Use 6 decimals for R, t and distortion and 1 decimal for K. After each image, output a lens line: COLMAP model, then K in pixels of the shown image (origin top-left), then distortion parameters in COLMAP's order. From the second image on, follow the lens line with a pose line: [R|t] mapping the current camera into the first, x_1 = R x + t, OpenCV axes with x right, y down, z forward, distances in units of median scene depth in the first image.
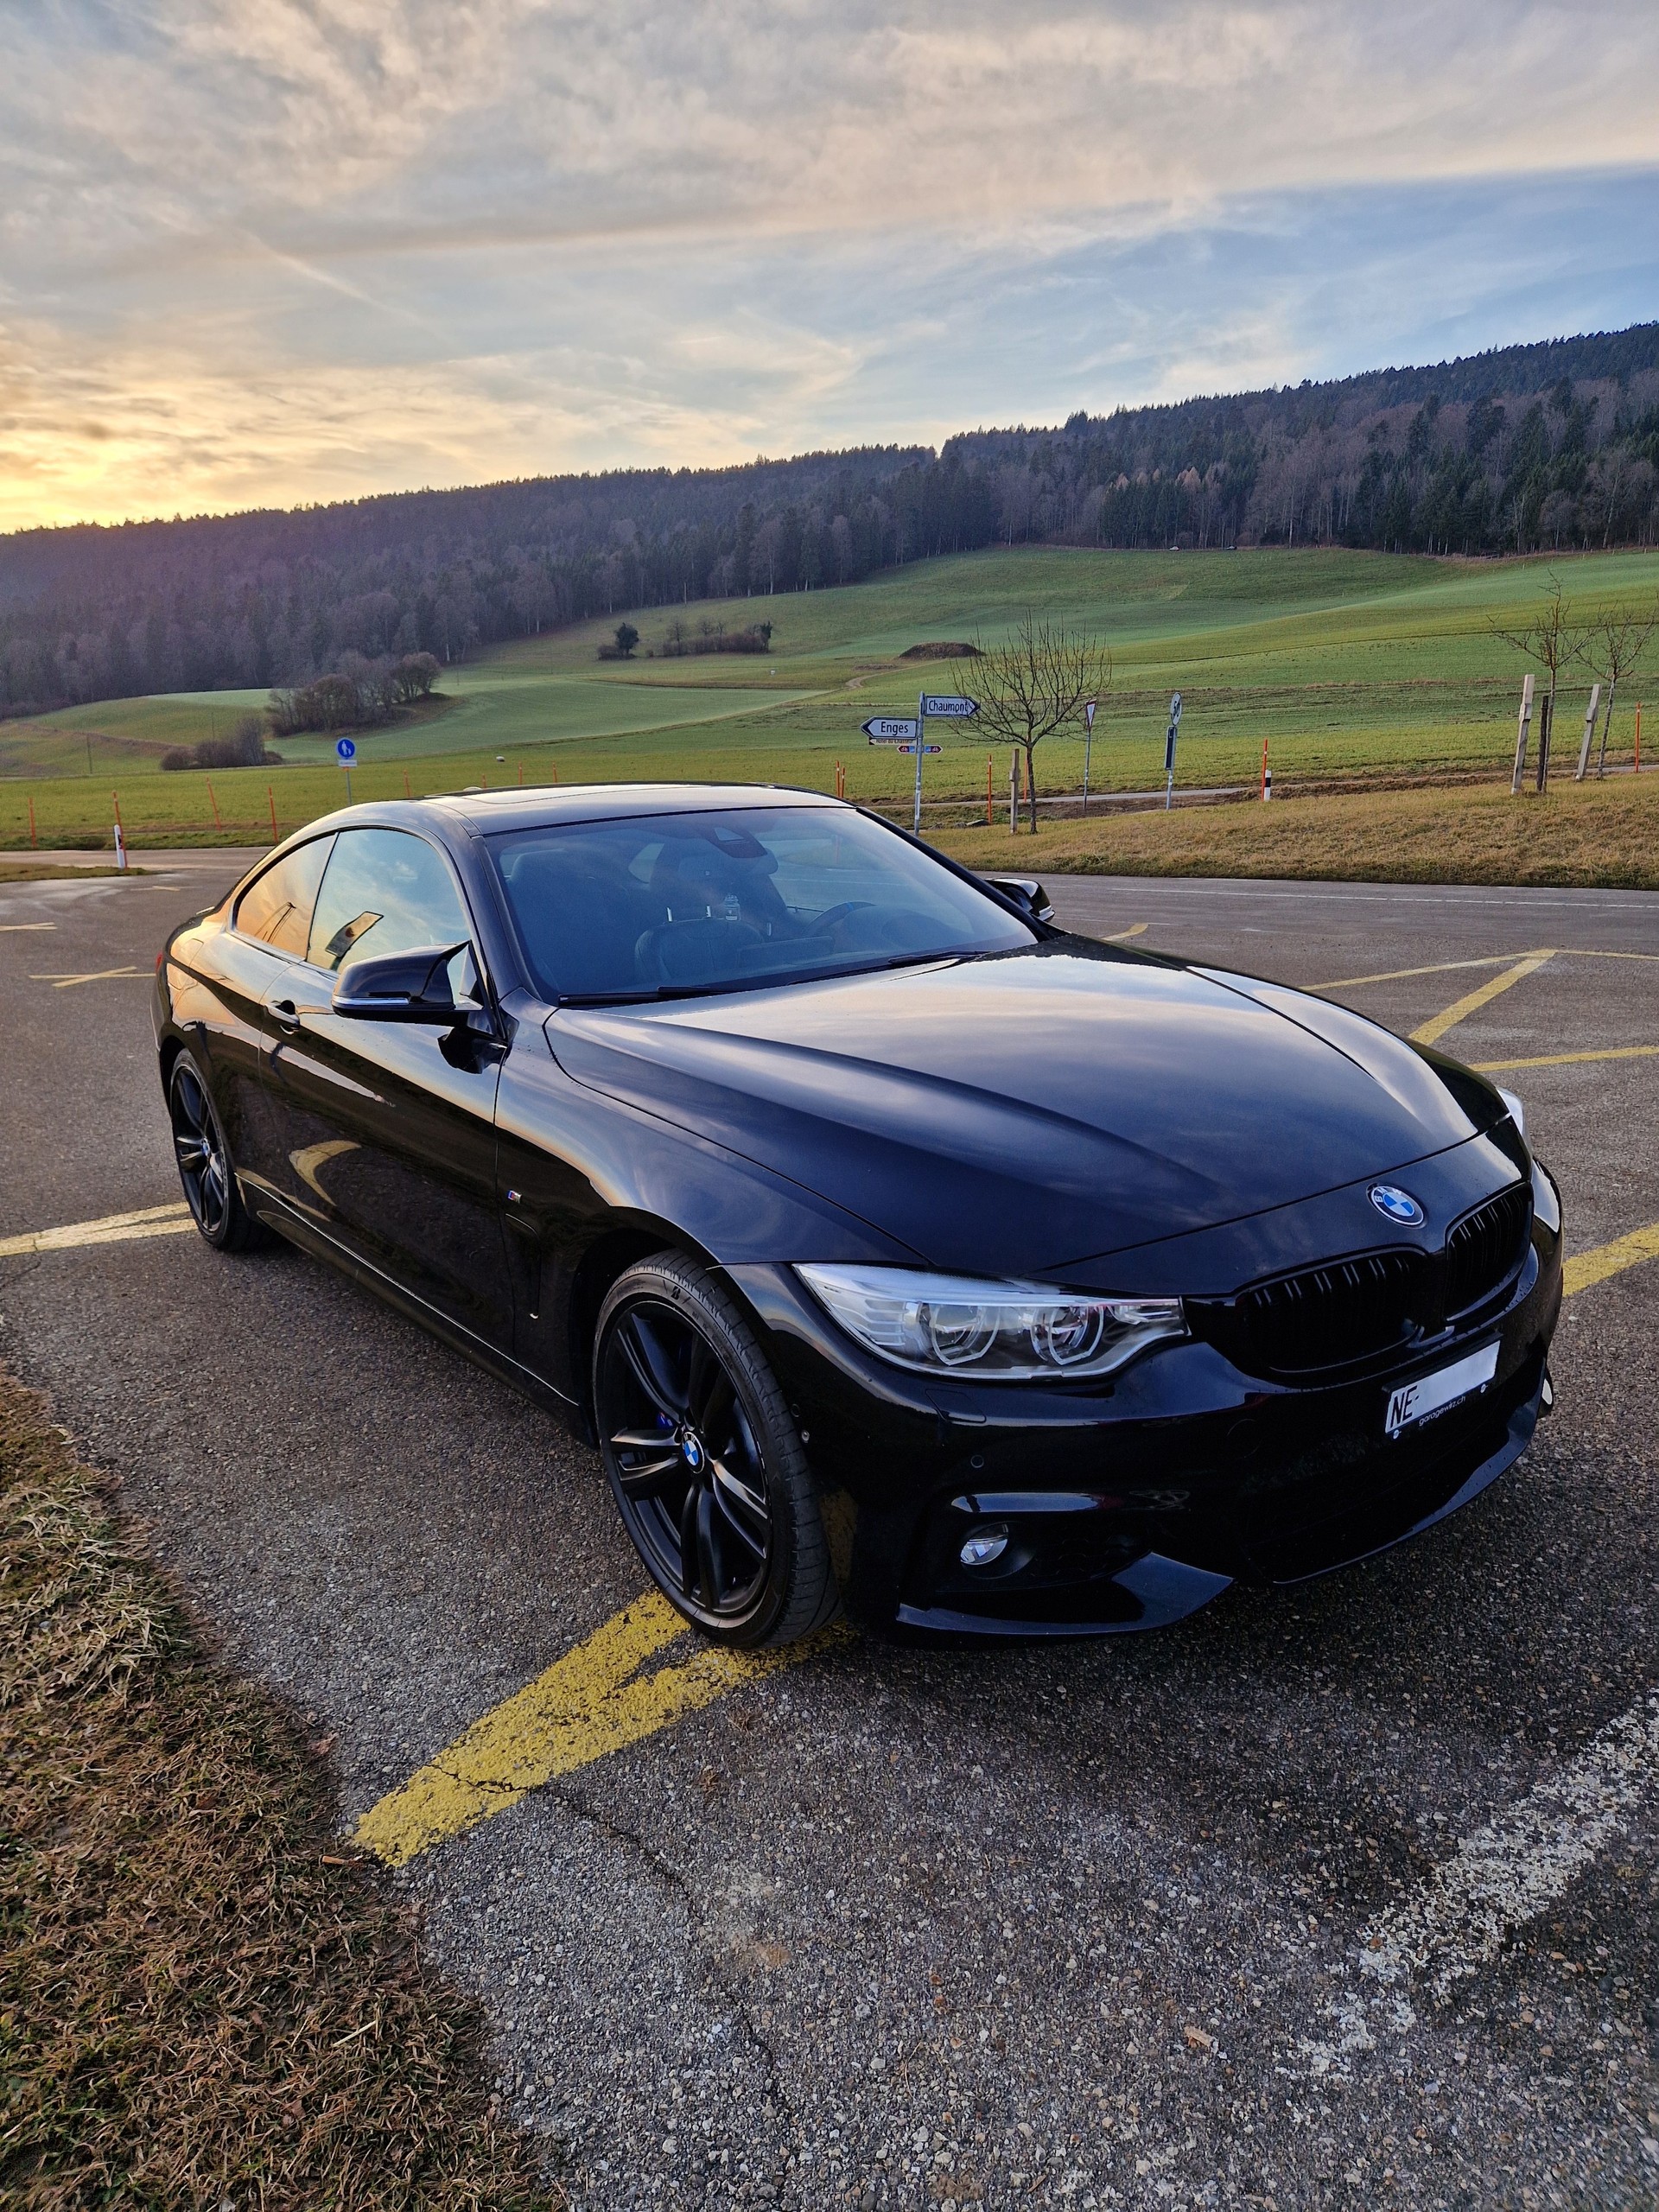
lens RADIAL K [[1469.2, 0, 810.0], [0, 1469.2, 1108.6], [0, 0, 1]] dist [0.079195, -0.065864]
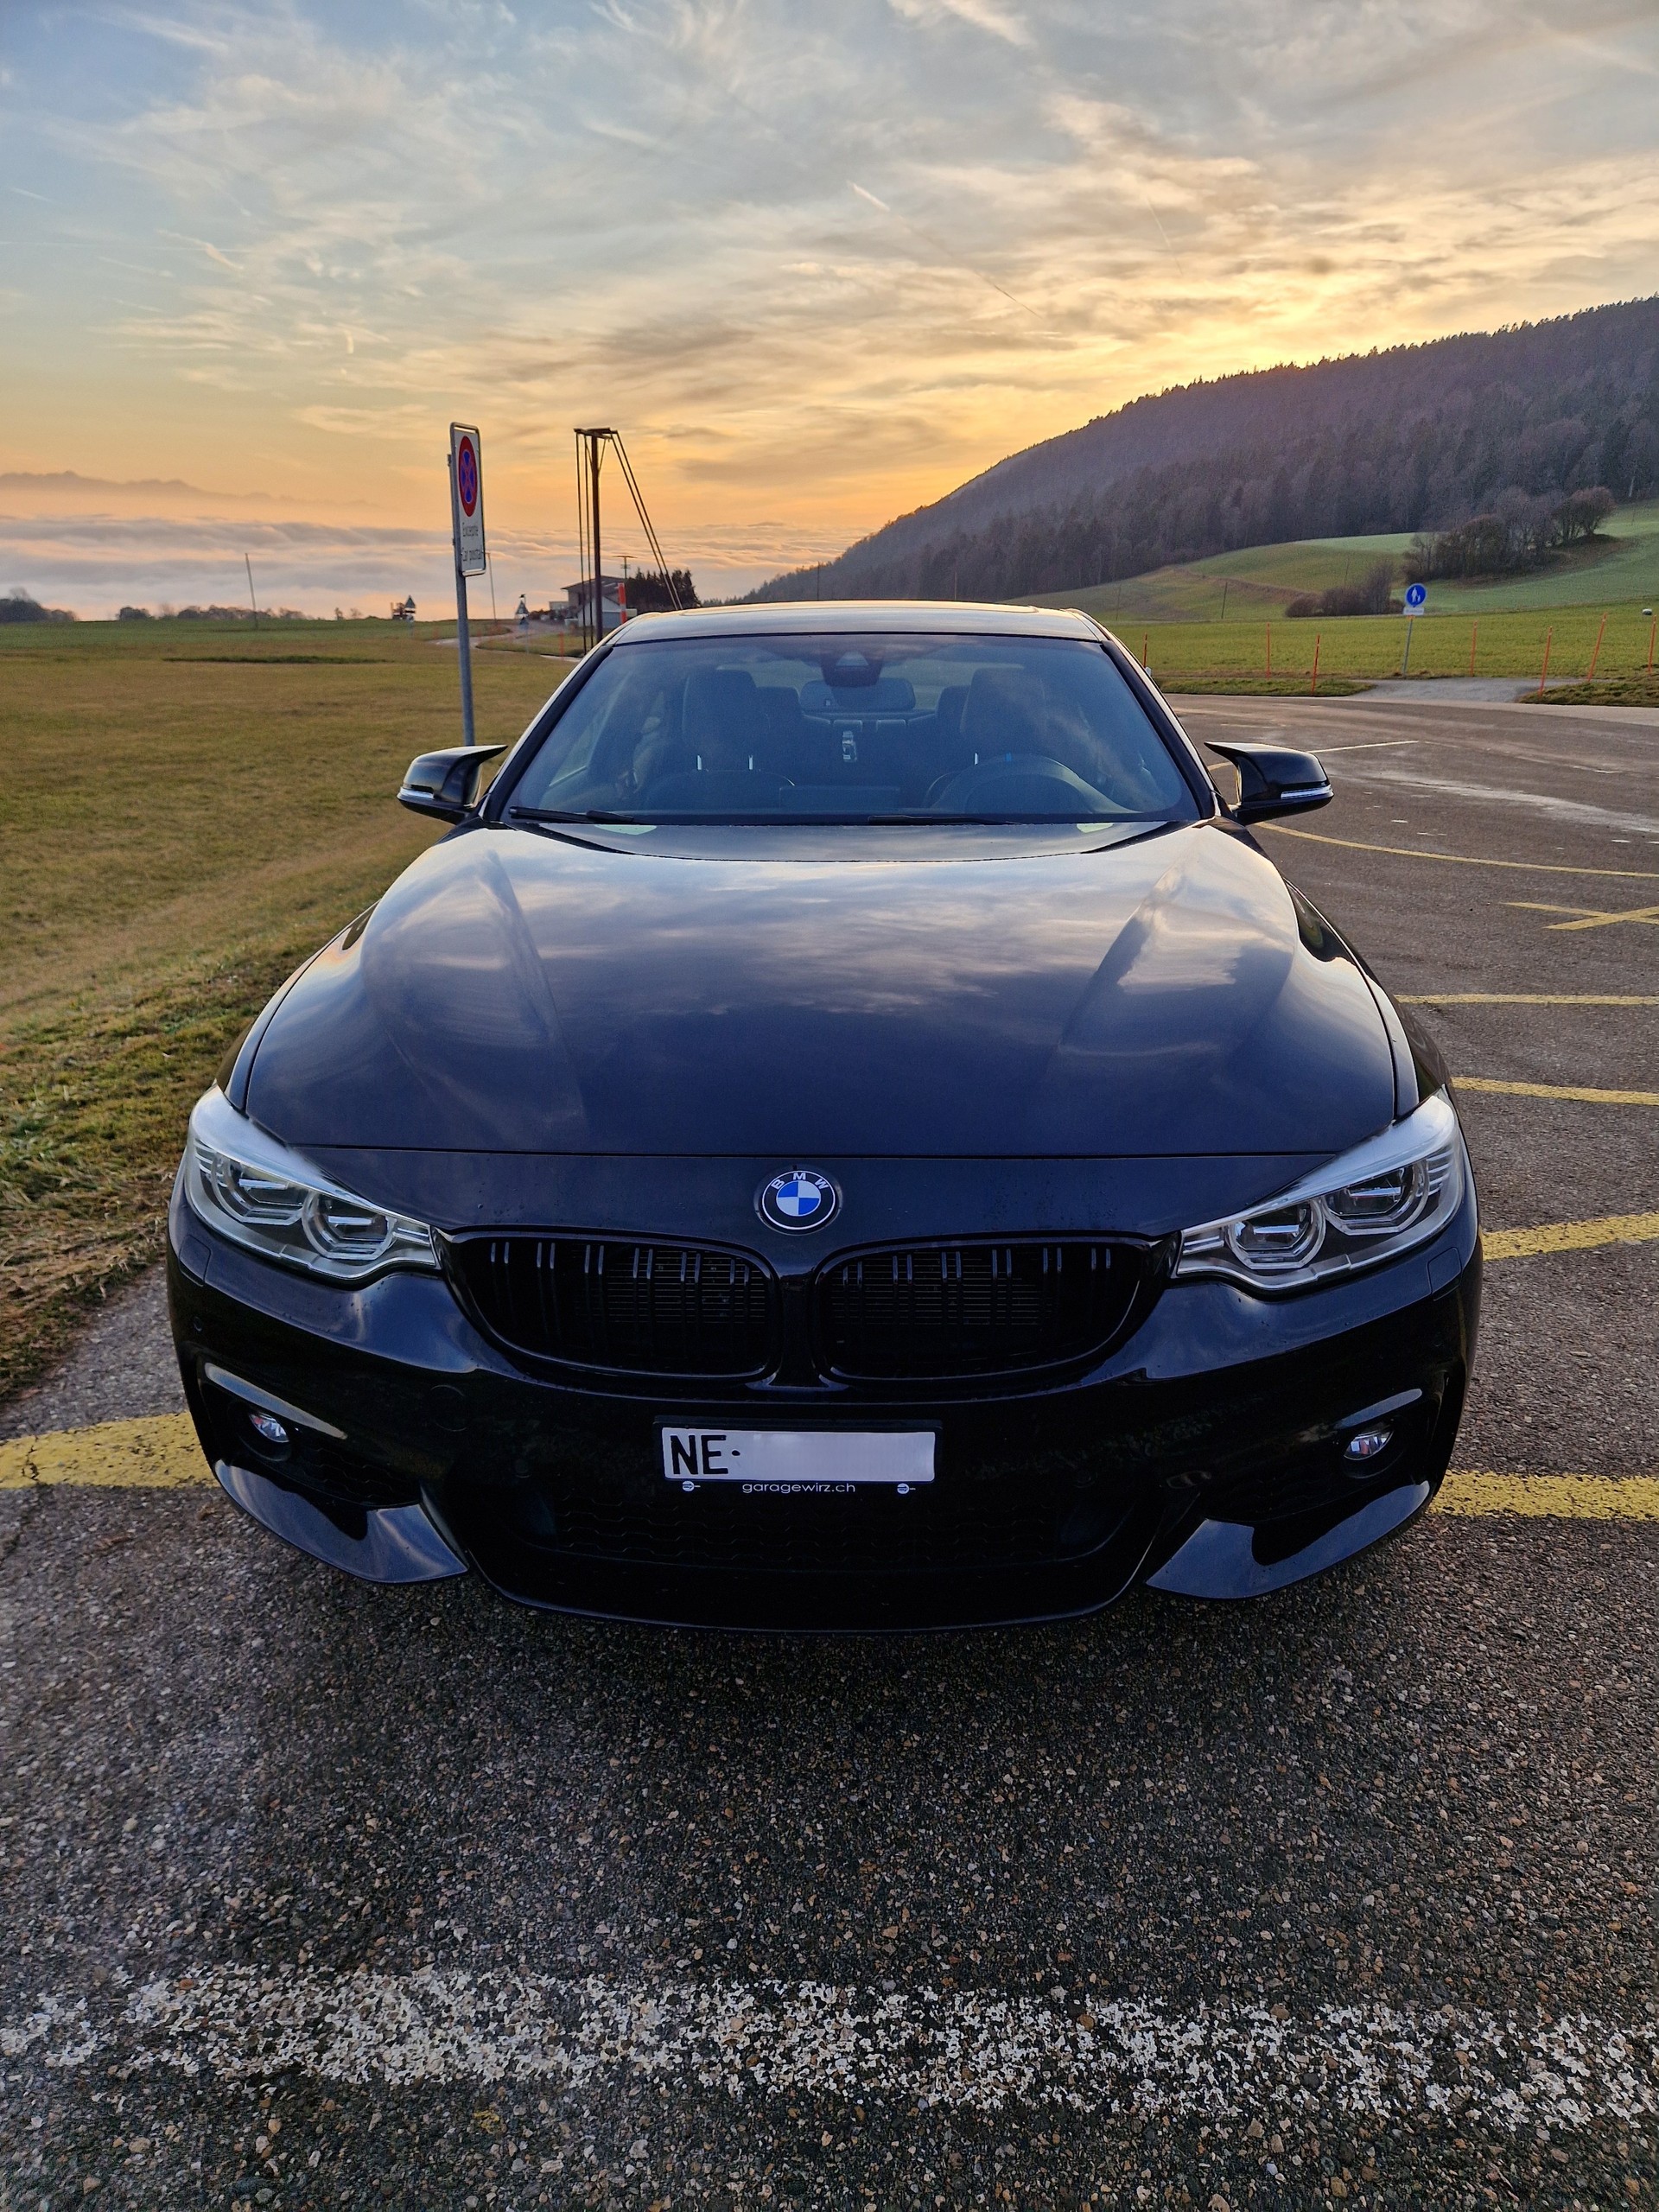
lens RADIAL K [[1469.2, 0, 831.9], [0, 1469.2, 1121.4], [0, 0, 1]] dist [0.079195, -0.065864]
pose [[0.774142, 0.237945, -0.586588, 0.525990], [-0.177835, 0.971094, 0.159222, -0.057114], [0.607518, -0.018945, 0.794080, 0.284691]]
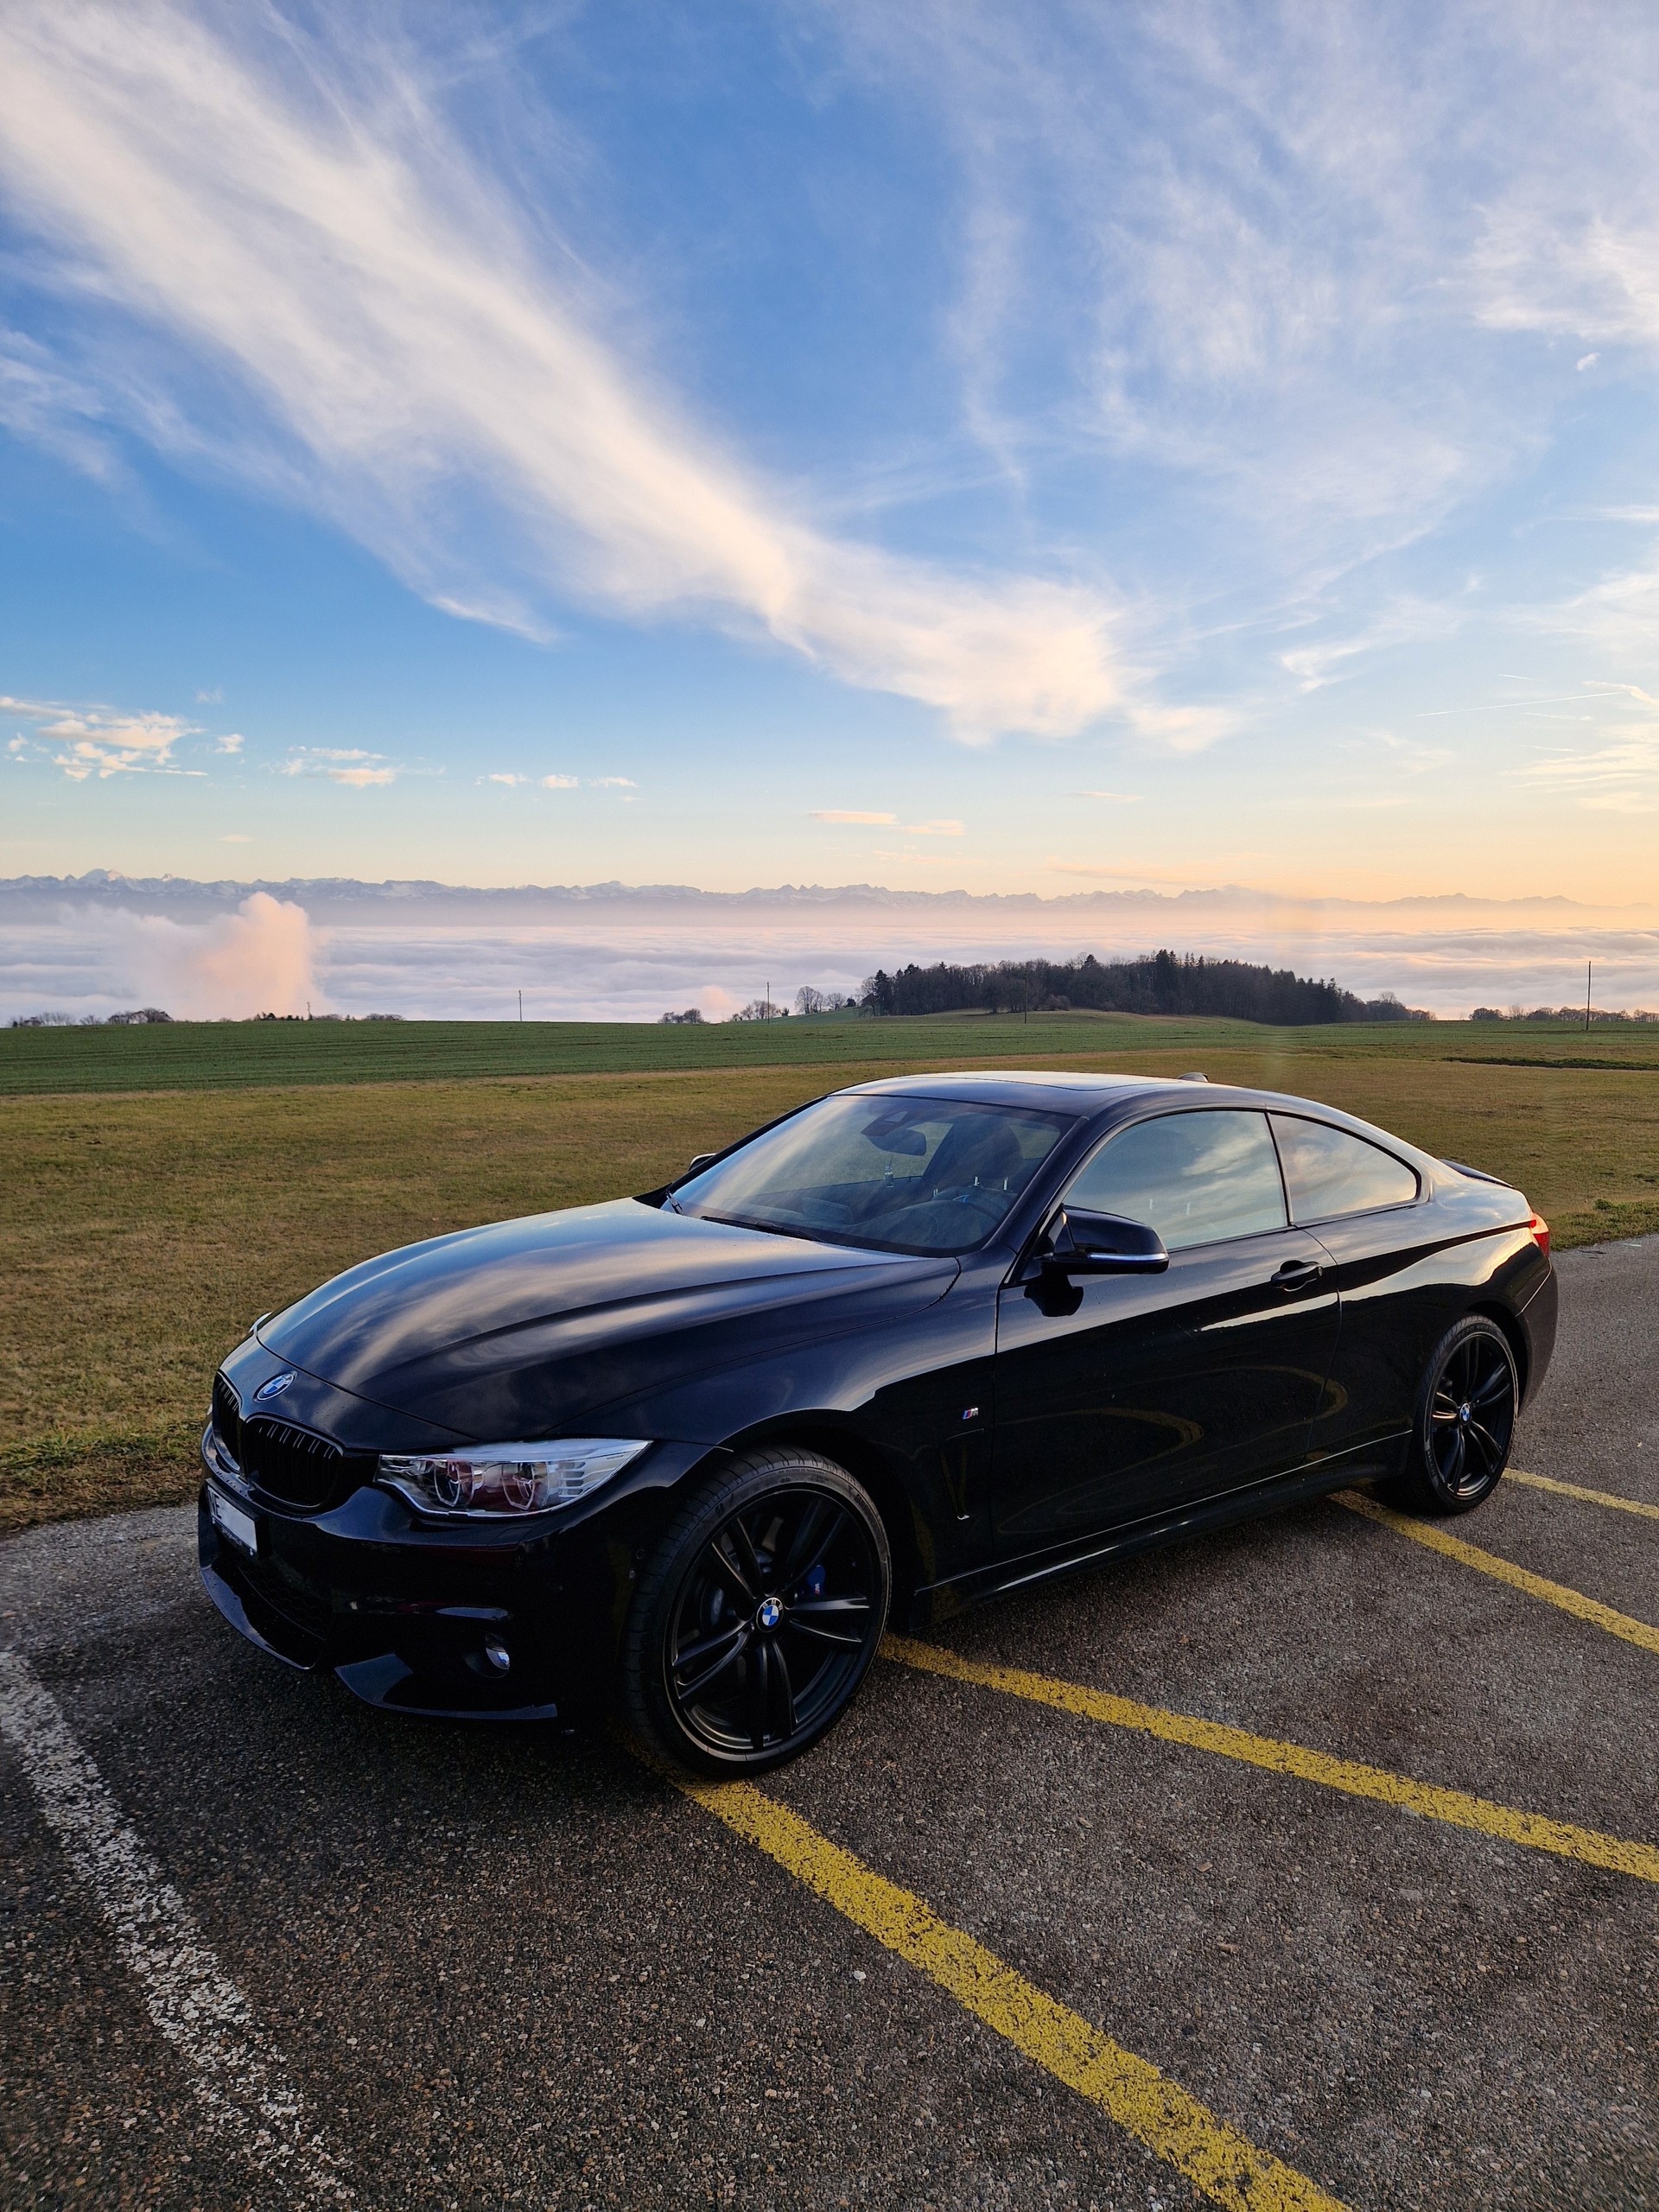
lens RADIAL K [[1469.2, 0, 837.7], [0, 1469.2, 1113.8], [0, 0, 1]] dist [0.079195, -0.065864]
pose [[0.044138, 0.114322, -0.992463, 0.959091], [-0.257399, 0.961192, 0.099273, -0.221703], [0.965297, 0.251078, 0.071852, 0.614964]]
